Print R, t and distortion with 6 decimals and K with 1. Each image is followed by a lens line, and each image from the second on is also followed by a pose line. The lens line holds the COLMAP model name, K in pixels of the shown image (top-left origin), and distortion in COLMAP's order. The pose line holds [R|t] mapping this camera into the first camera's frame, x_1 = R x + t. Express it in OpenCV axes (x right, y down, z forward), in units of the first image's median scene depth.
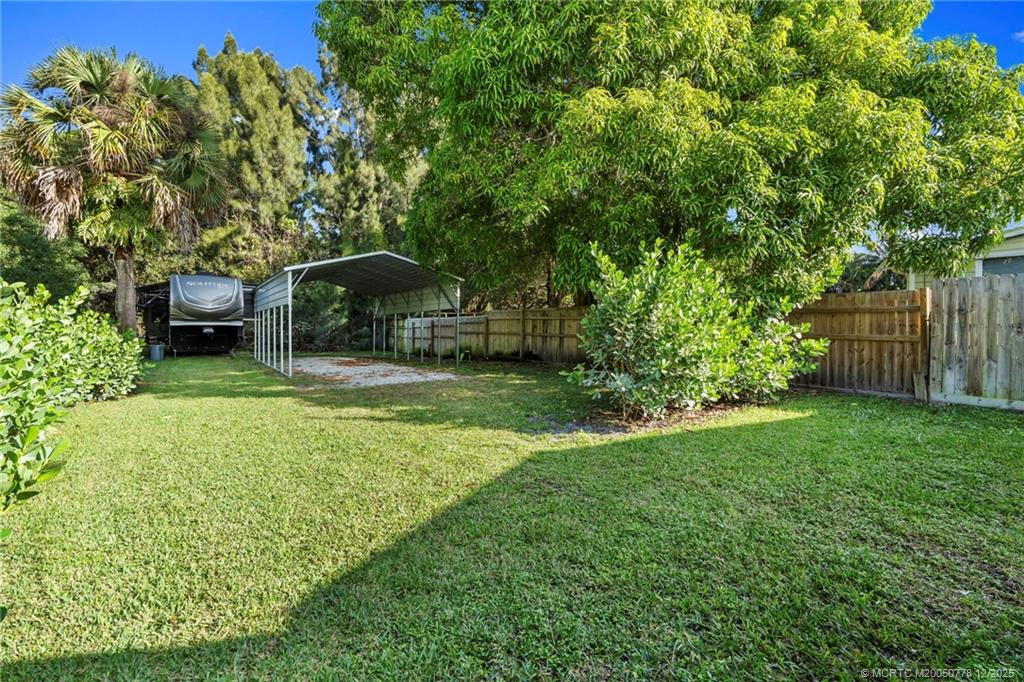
lens RADIAL K [[451.2, 0, 512.0], [0, 451.2, 341.0], [0, 0, 1]] dist [-0.030419, -0.000328]
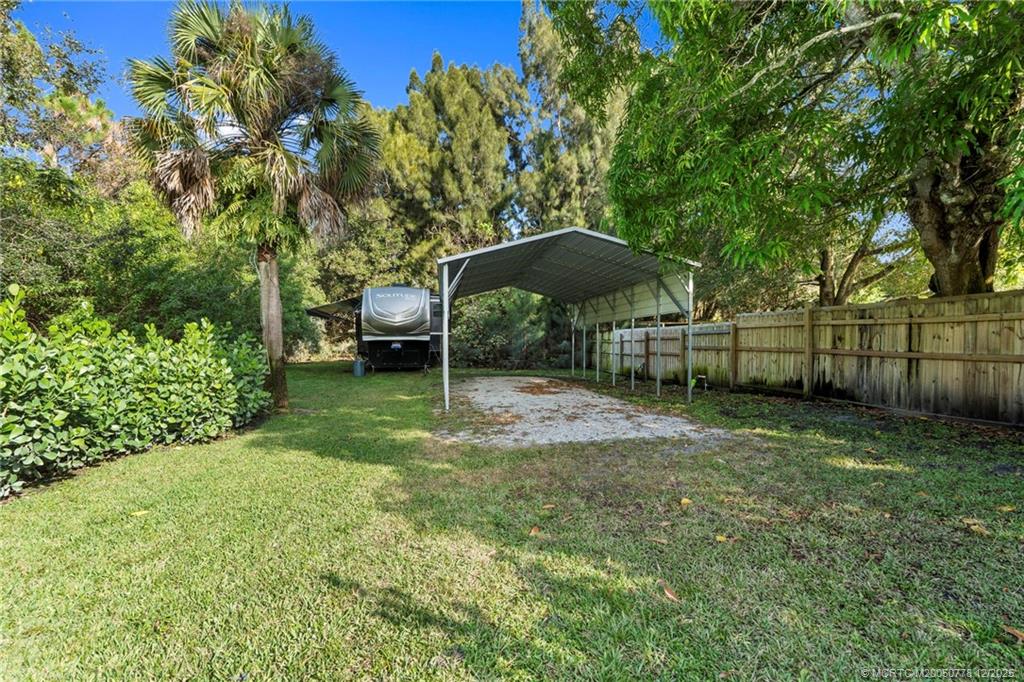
lens RADIAL K [[462.7, 0, 505.8], [0, 462.7, 346.7], [0, 0, 1]] dist [-0.001971, -0.000496]
pose [[0.893275, -0.001315, -0.449508, -0.038194], [-0.006676, 0.999847, -0.016191, -0.005977], [0.449460, 0.017464, 0.893130, 0.195025]]
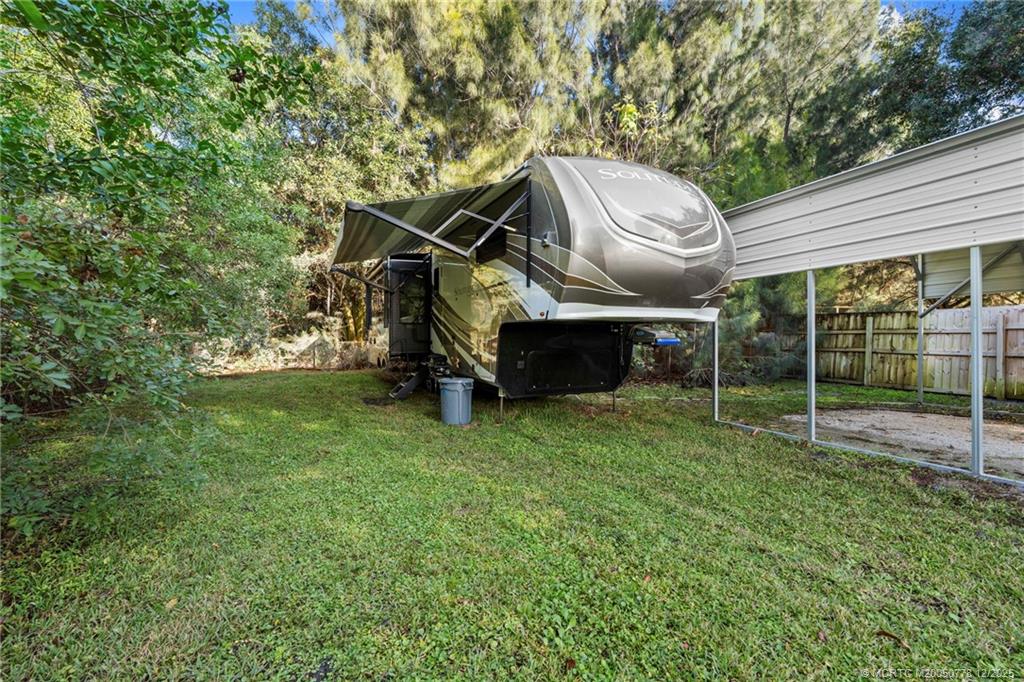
lens RADIAL K [[462.7, 0, 505.8], [0, 462.7, 346.7], [0, 0, 1]] dist [-0.001971, -0.000496]
pose [[0.970256, -0.002519, -0.242068, -0.577167], [-0.000399, 0.999928, -0.012006, -0.010867], [0.242081, 0.011745, 0.970185, 0.551610]]
